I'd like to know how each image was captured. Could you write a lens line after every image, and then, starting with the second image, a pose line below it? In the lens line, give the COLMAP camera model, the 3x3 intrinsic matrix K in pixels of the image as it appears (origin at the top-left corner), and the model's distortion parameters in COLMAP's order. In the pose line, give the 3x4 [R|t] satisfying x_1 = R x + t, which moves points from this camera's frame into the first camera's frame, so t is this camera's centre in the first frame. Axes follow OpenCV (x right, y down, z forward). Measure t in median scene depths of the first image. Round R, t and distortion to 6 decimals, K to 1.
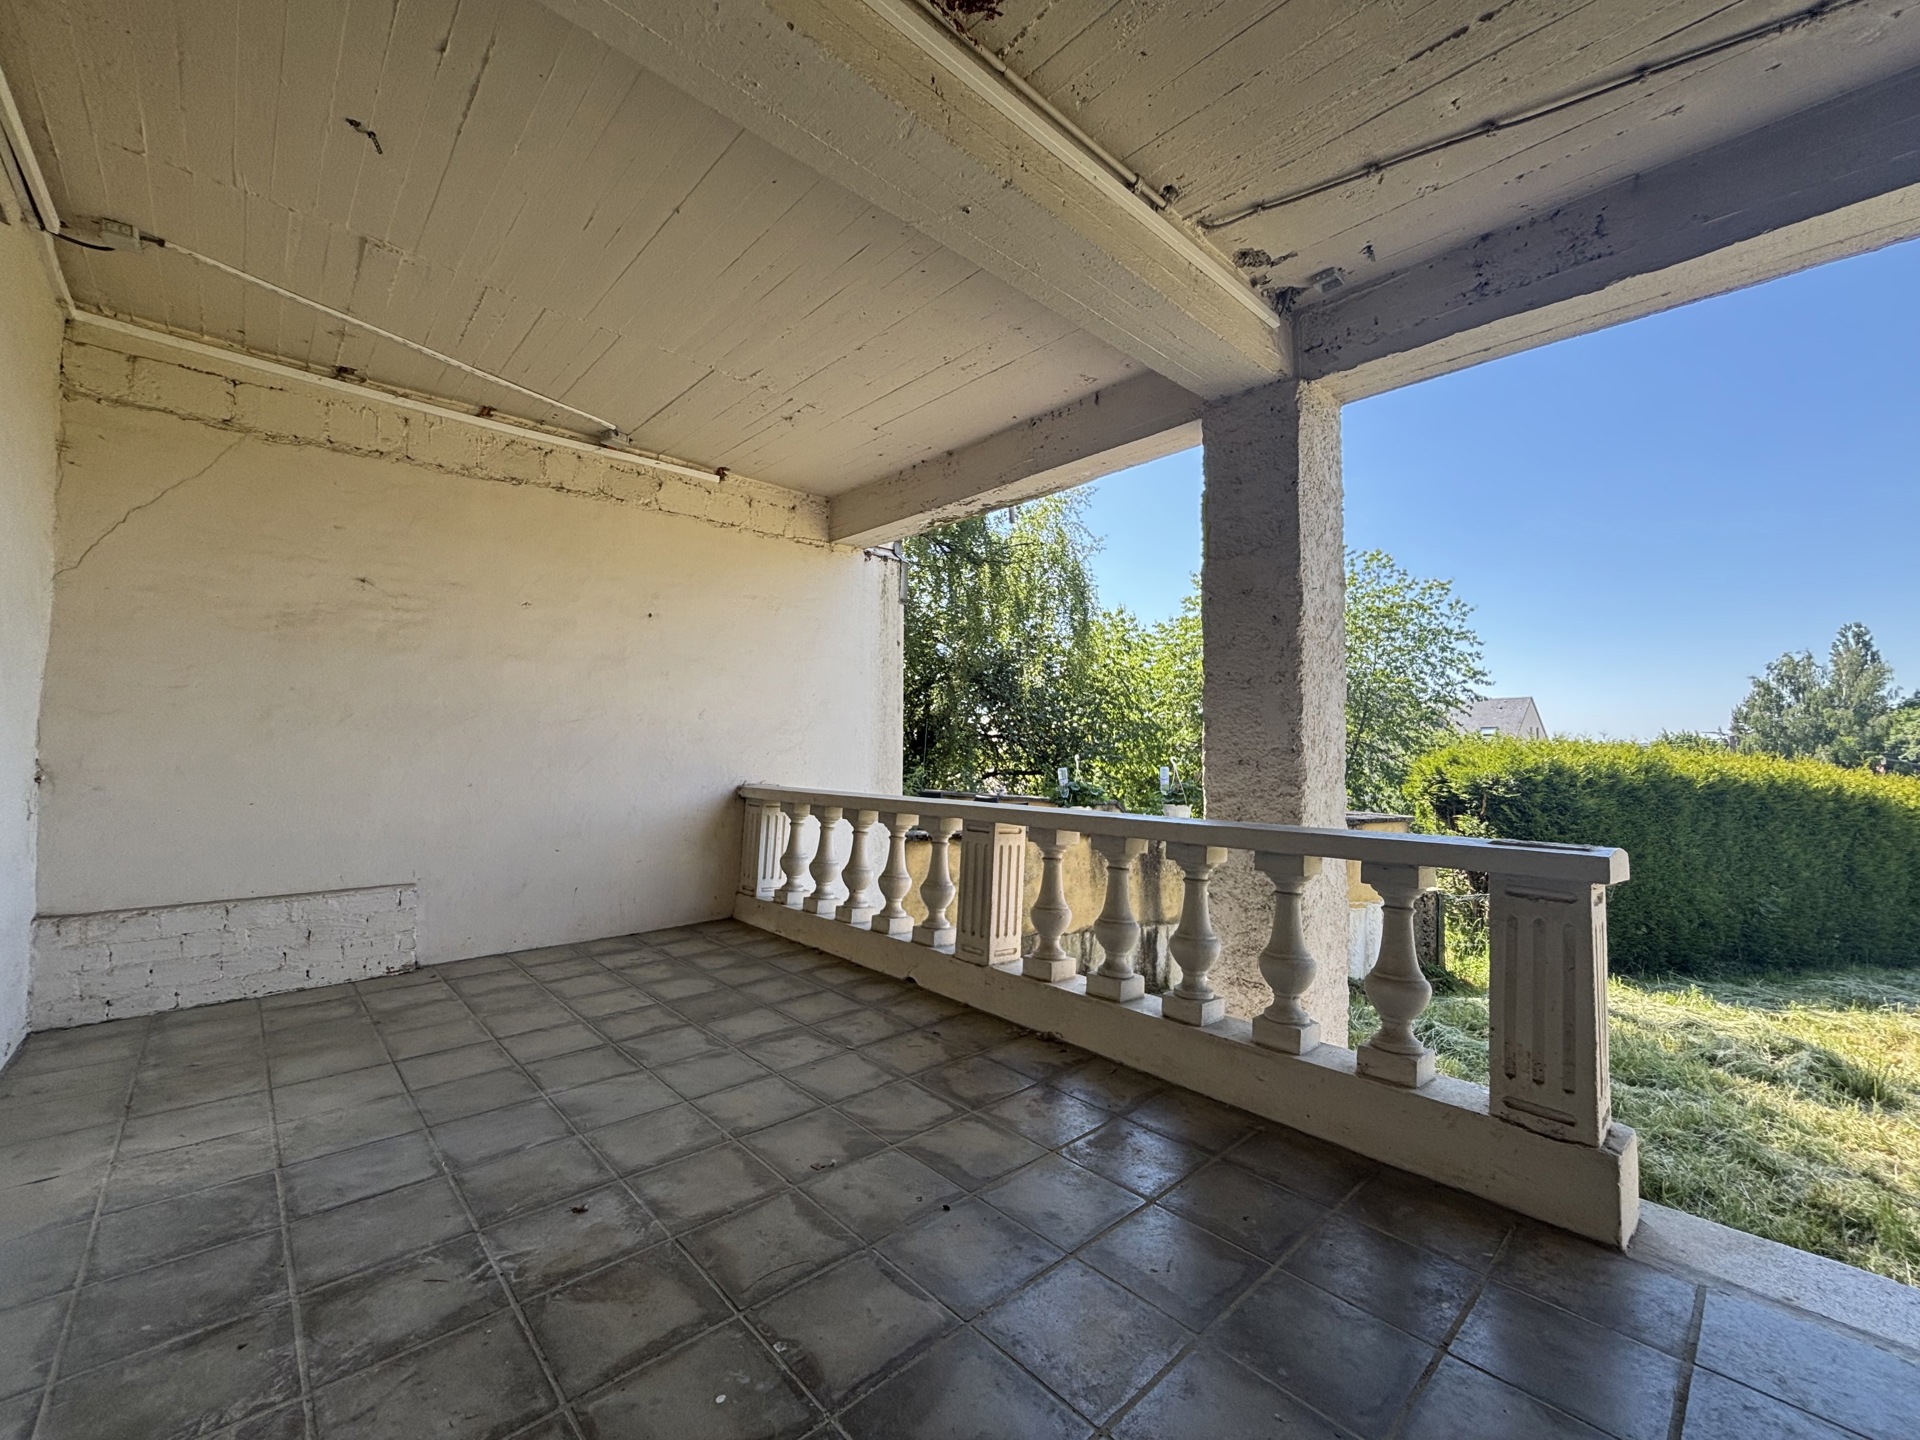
lens RADIAL K [[780.3, 0, 951.5], [0, 780.3, 719.6], [0, 0, 1]] dist [-0.002754, -0.002774]
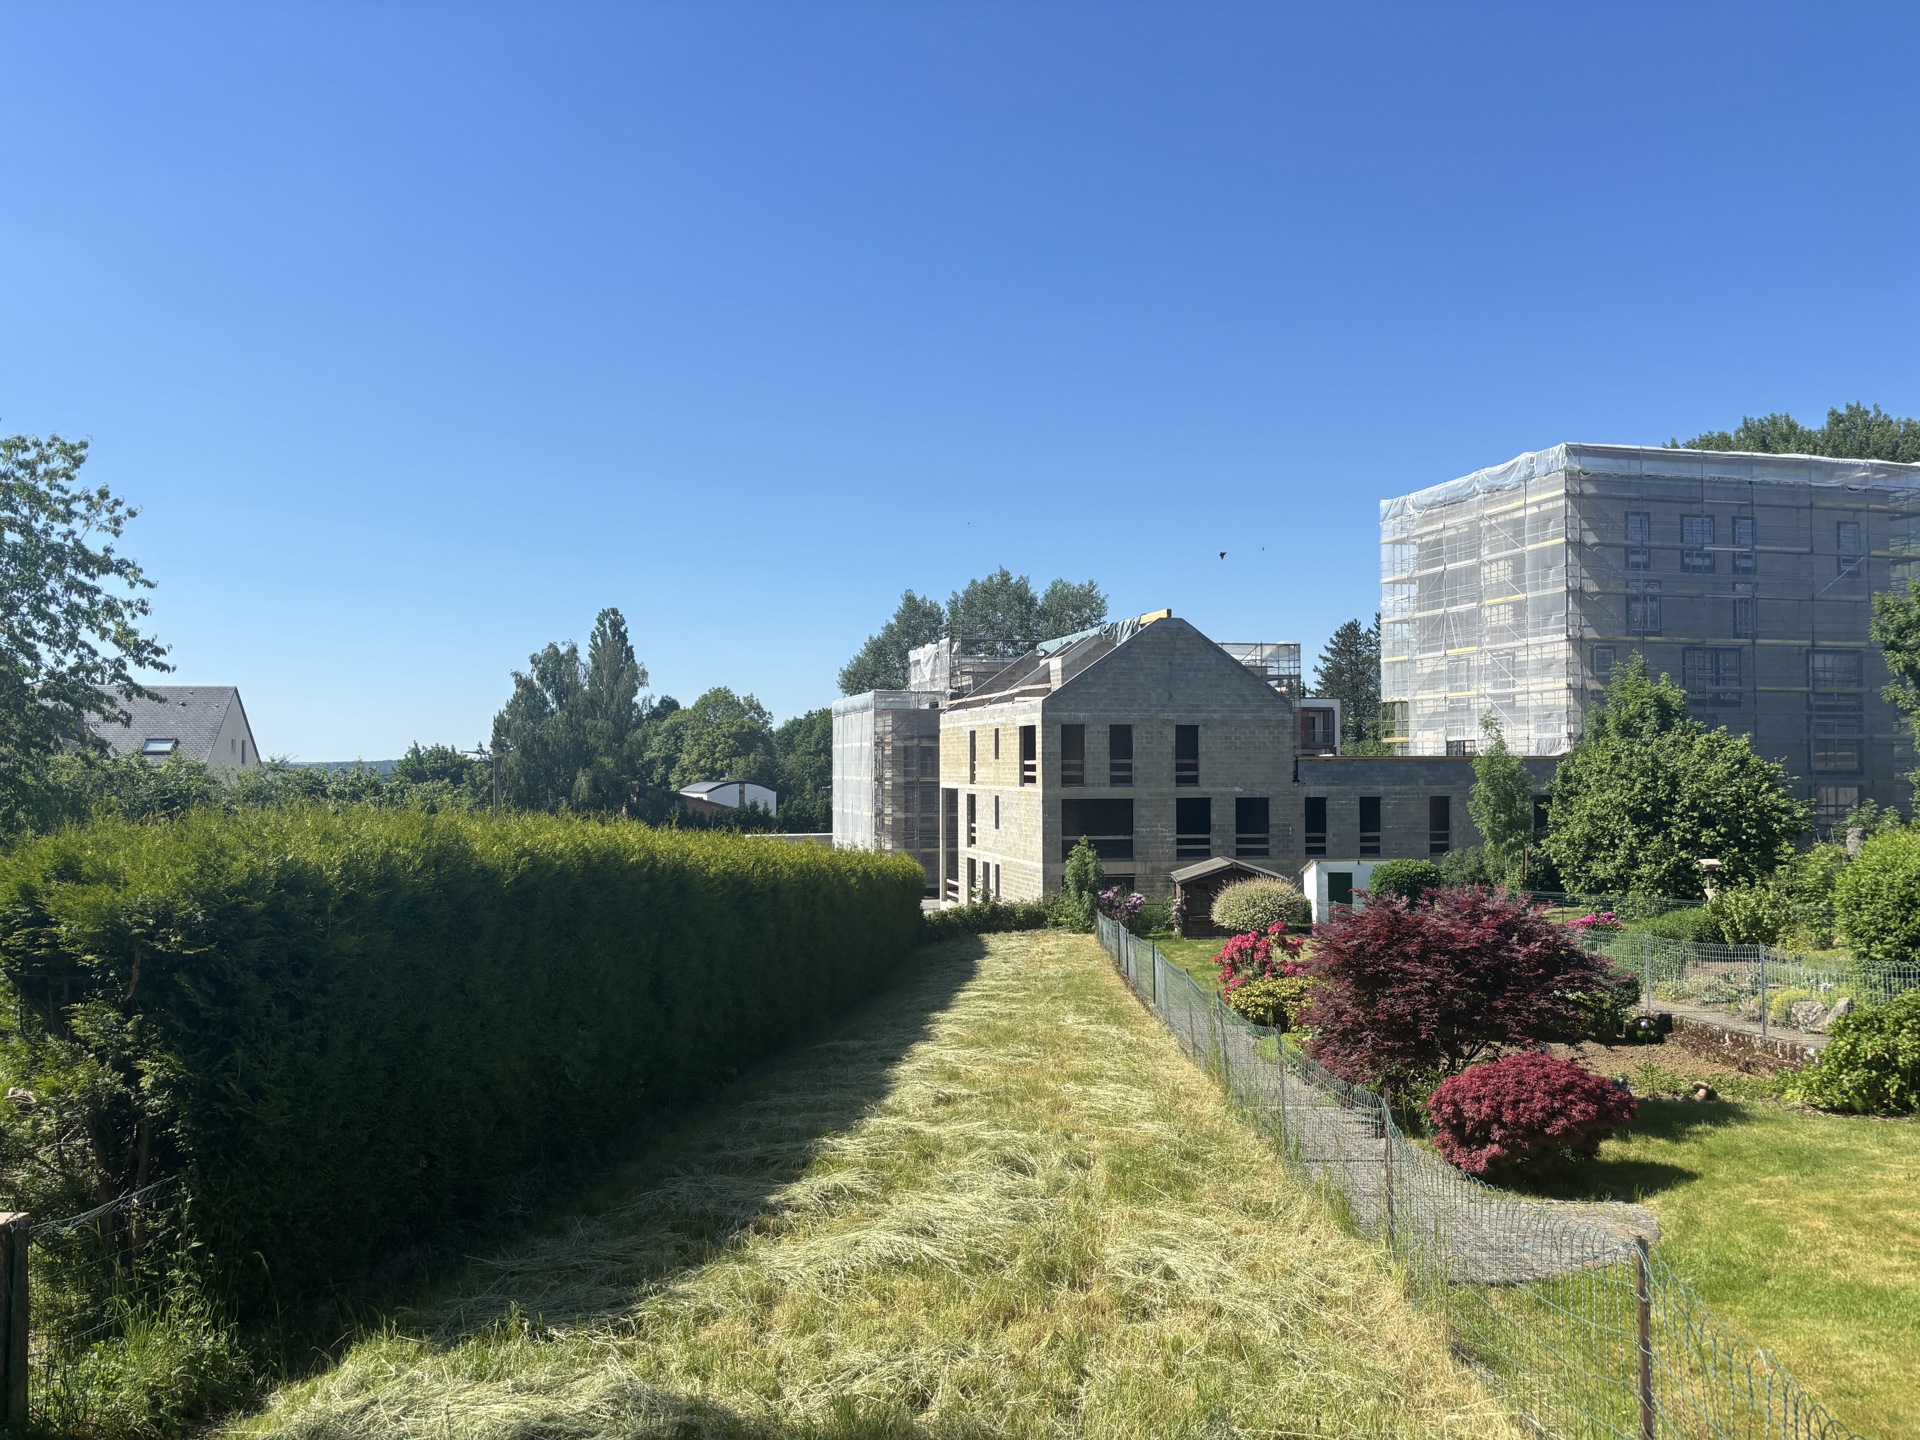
lens RADIAL K [[1449.3, 0, 955.9], [0, 1449.3, 725.9], [0, 0, 1]] dist [0.022895, -0.004969]
pose [[0.451618, 0.021561, 0.891951, 0.075664], [-0.028646, 0.999543, -0.009657, -0.012388], [-0.891751, -0.021190, 0.452030, 0.106898]]
